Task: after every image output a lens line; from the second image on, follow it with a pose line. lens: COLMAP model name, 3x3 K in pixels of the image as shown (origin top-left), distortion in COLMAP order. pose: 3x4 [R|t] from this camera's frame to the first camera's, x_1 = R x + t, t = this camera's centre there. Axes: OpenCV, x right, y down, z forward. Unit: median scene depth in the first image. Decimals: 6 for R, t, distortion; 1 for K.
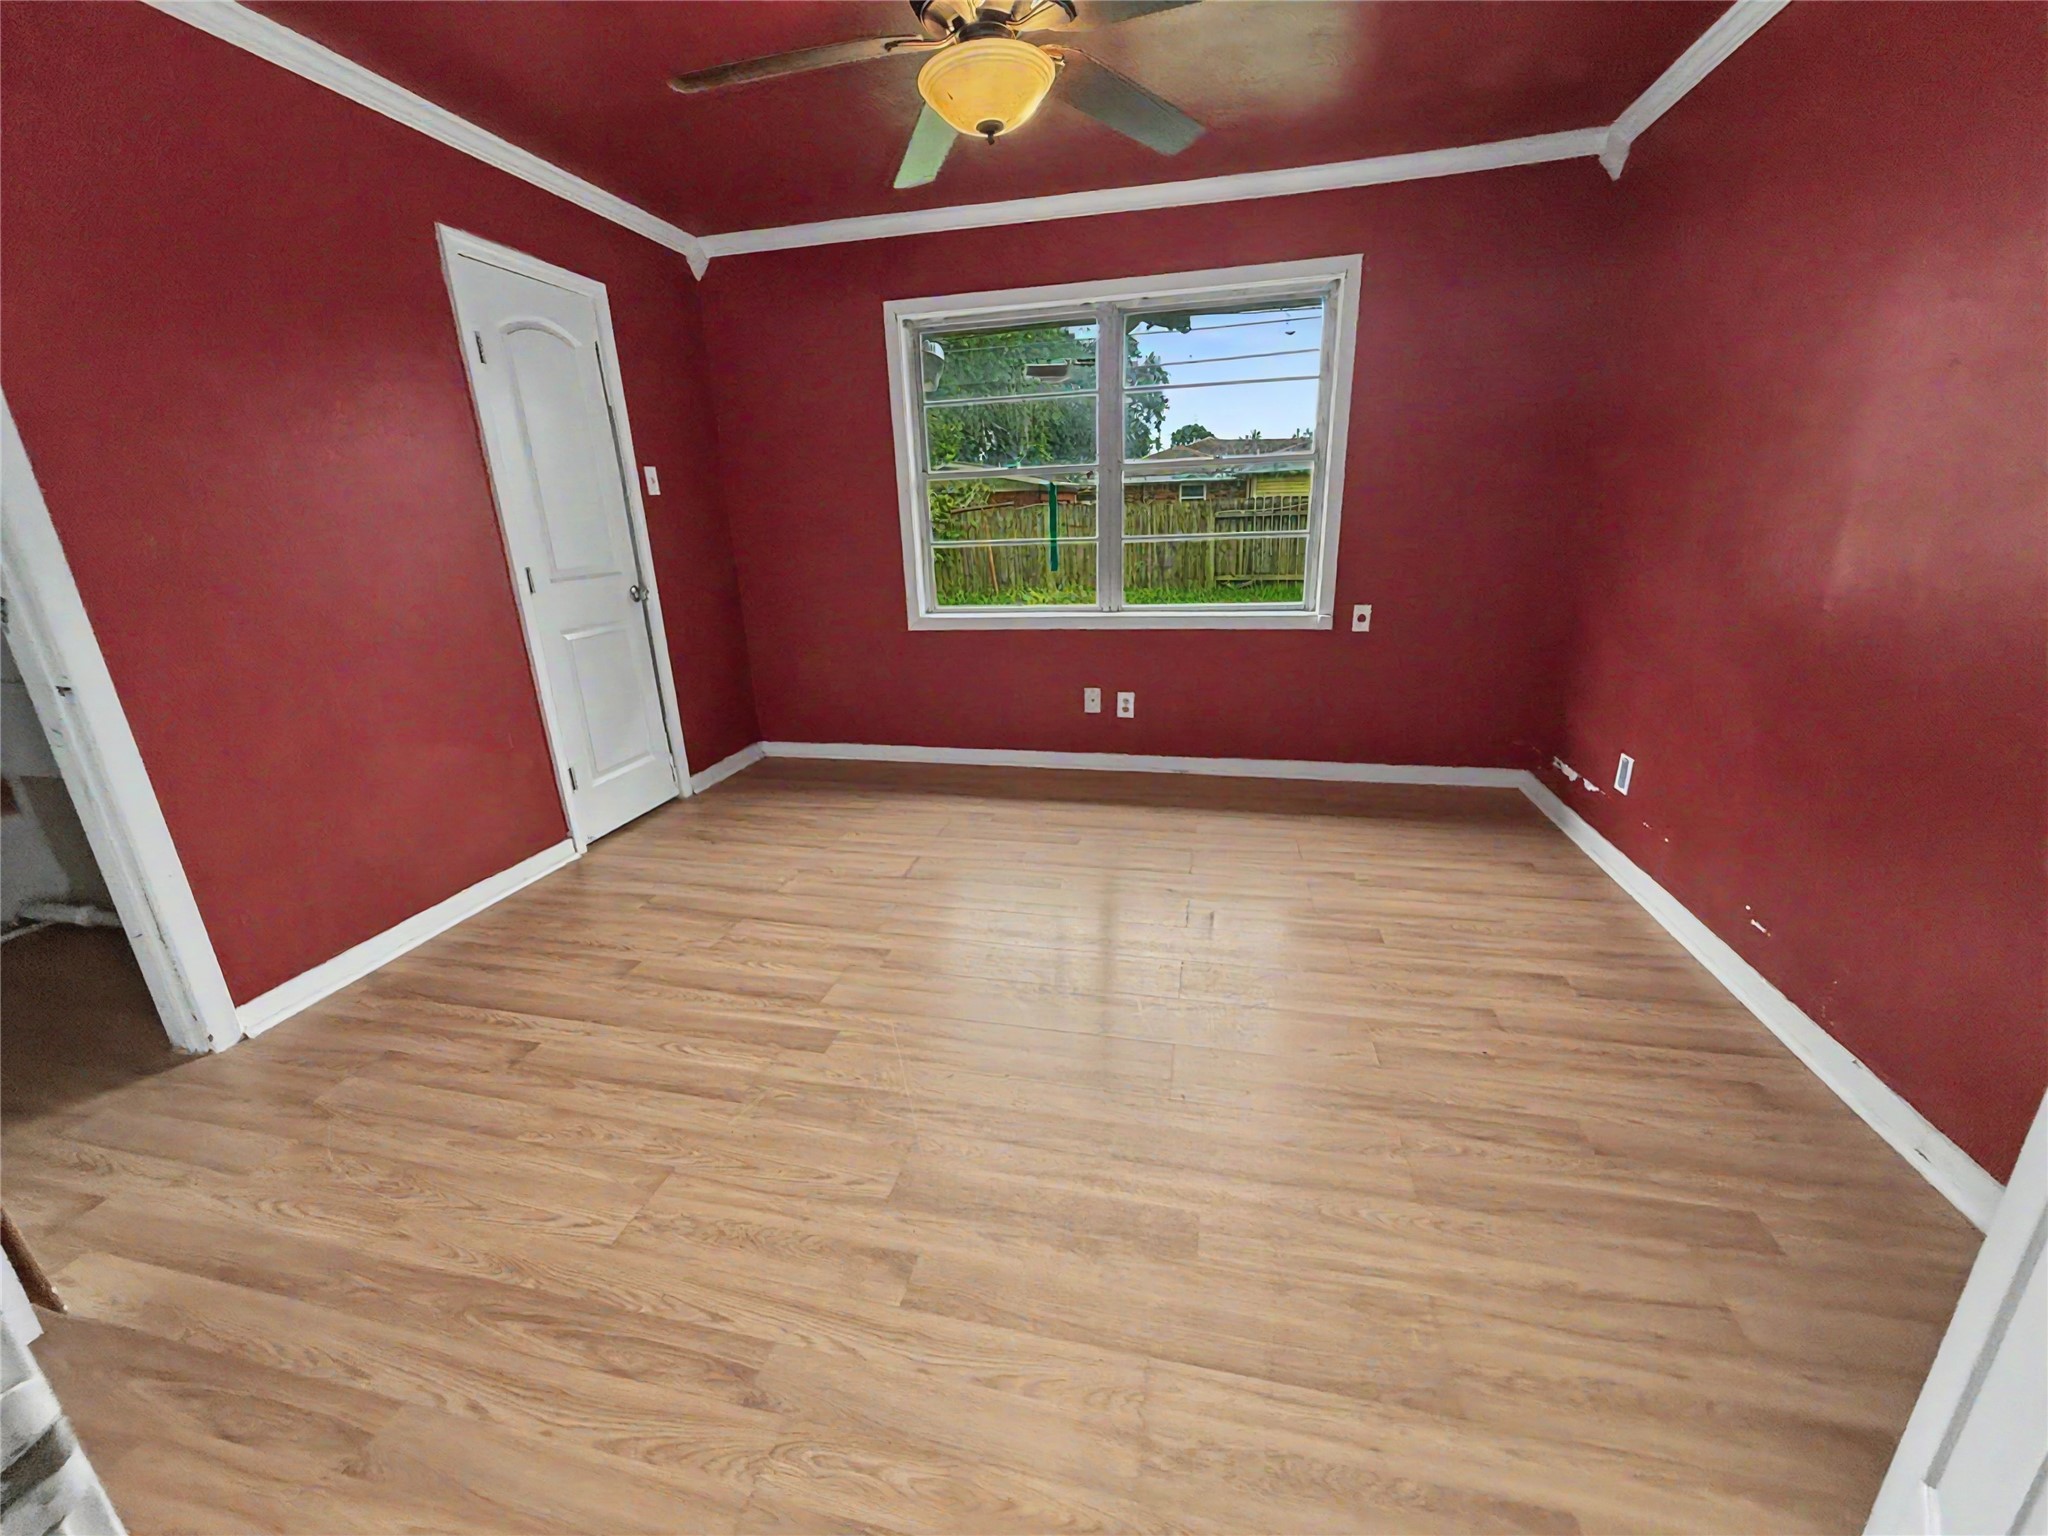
lens RADIAL K [[814.7, 0, 1019.7], [0, 814.7, 762.6], [0, 0, 1]] dist [-0.001131, 0.000092]
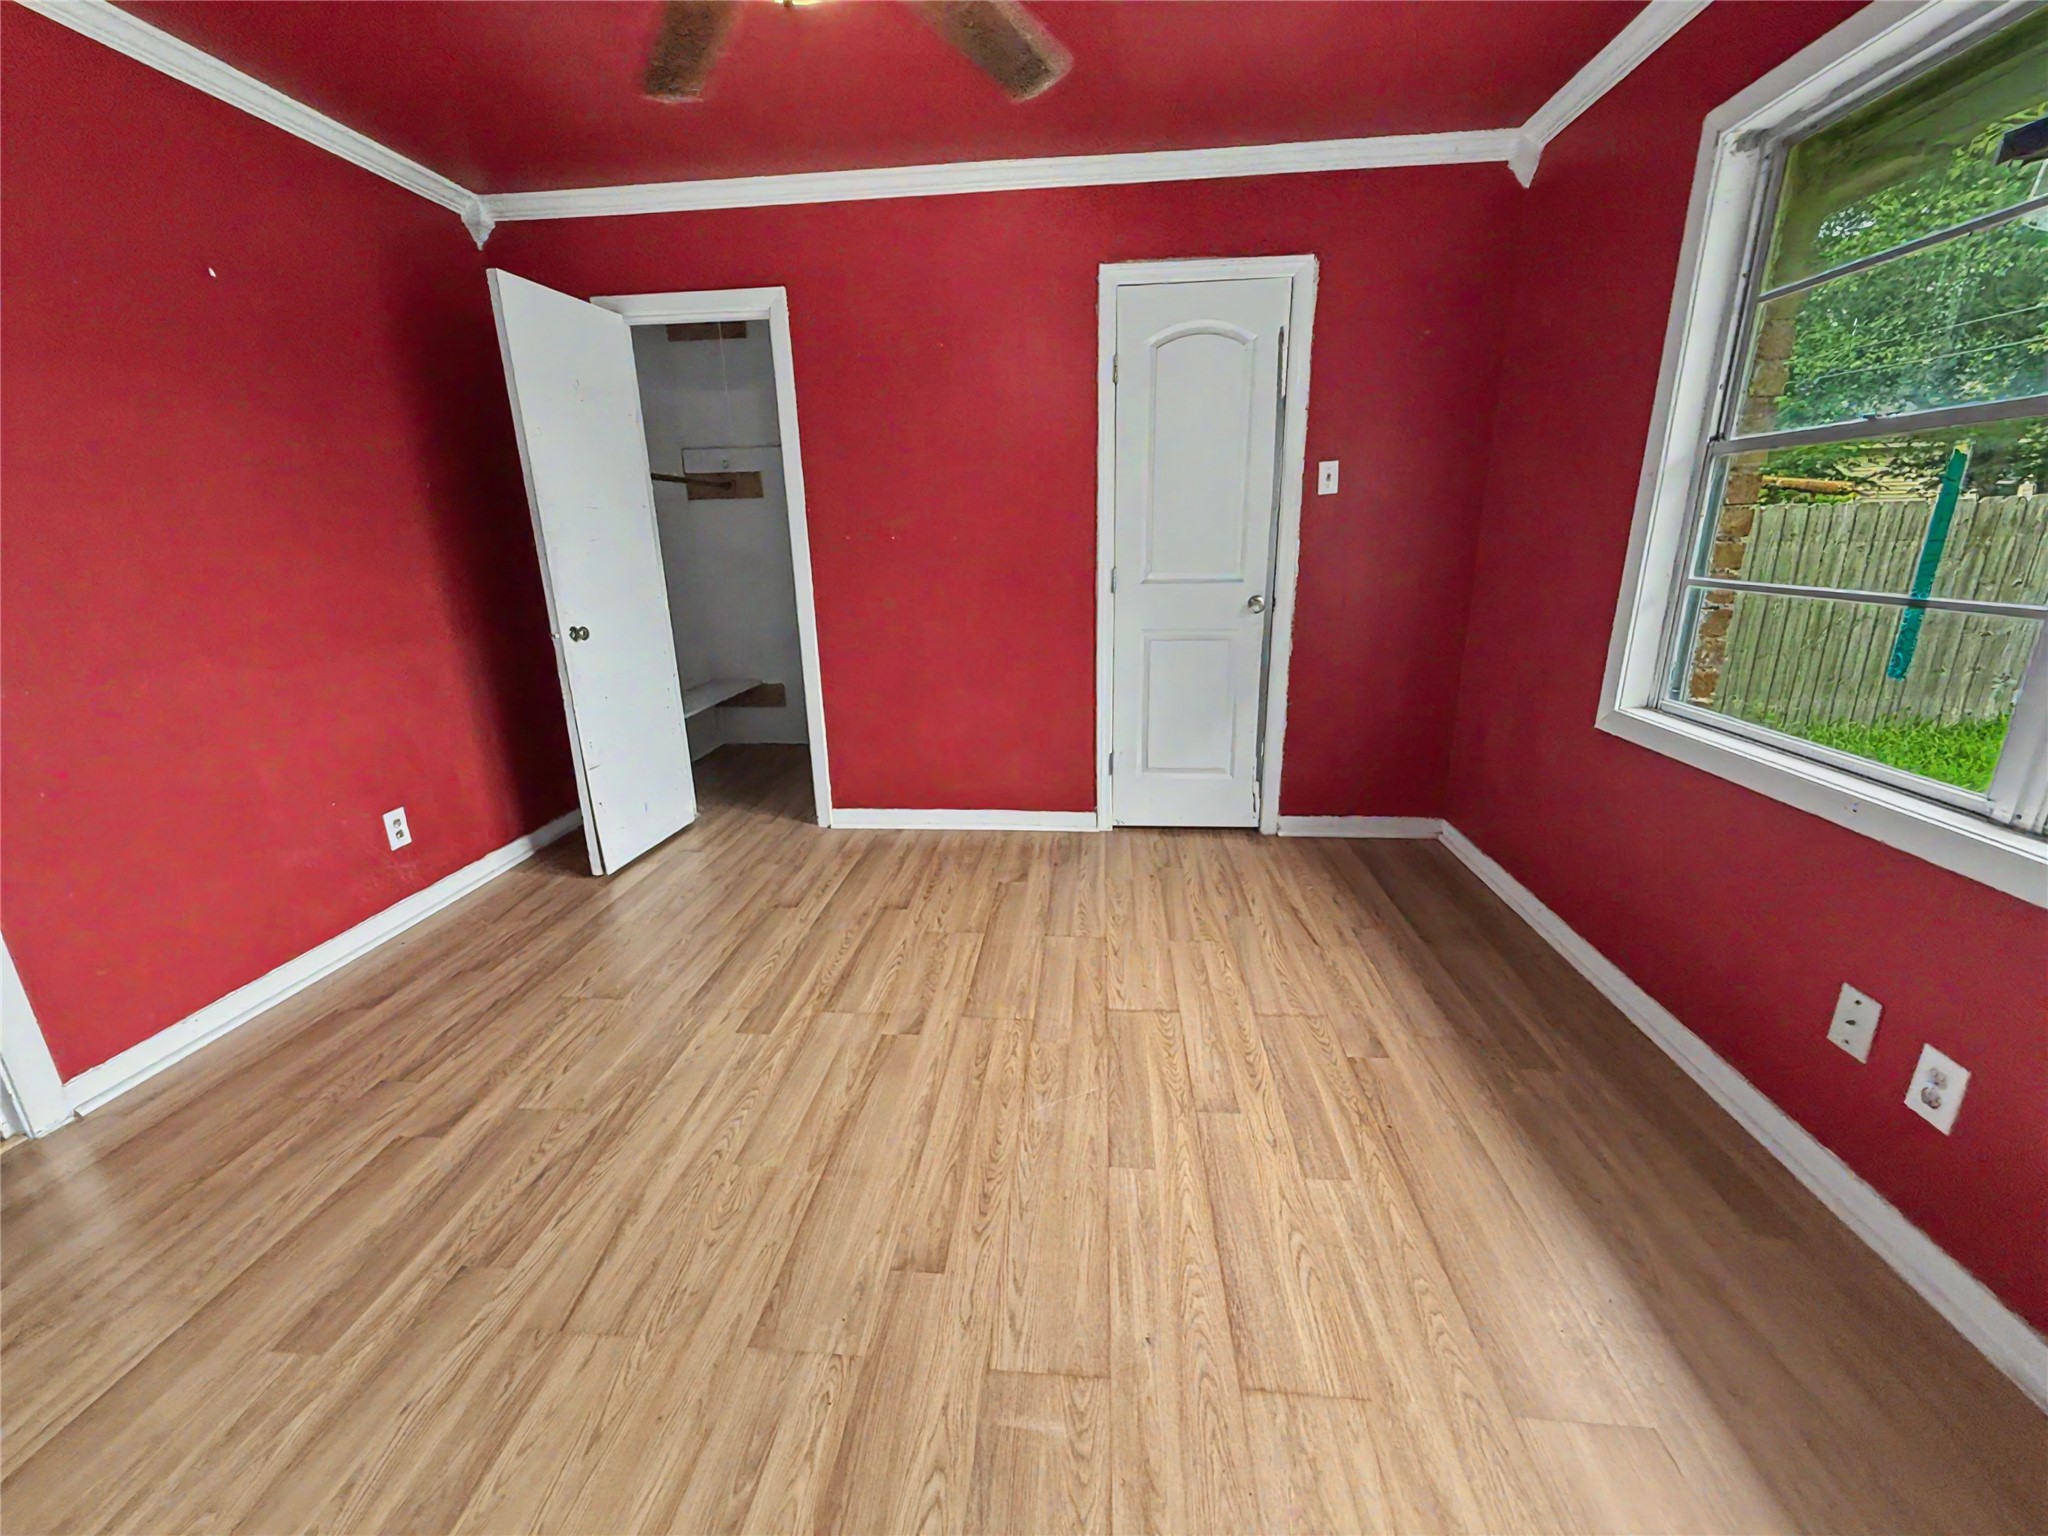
lens RADIAL K [[814.7, 0, 1019.7], [0, 814.7, 762.6], [0, 0, 1]] dist [-0.001131, 0.000092]
pose [[0.134203, 0.304677, -0.942953, 0.456264], [-0.275554, 0.925506, 0.259823, -0.229130], [0.951871, 0.224966, 0.208161, 0.659918]]
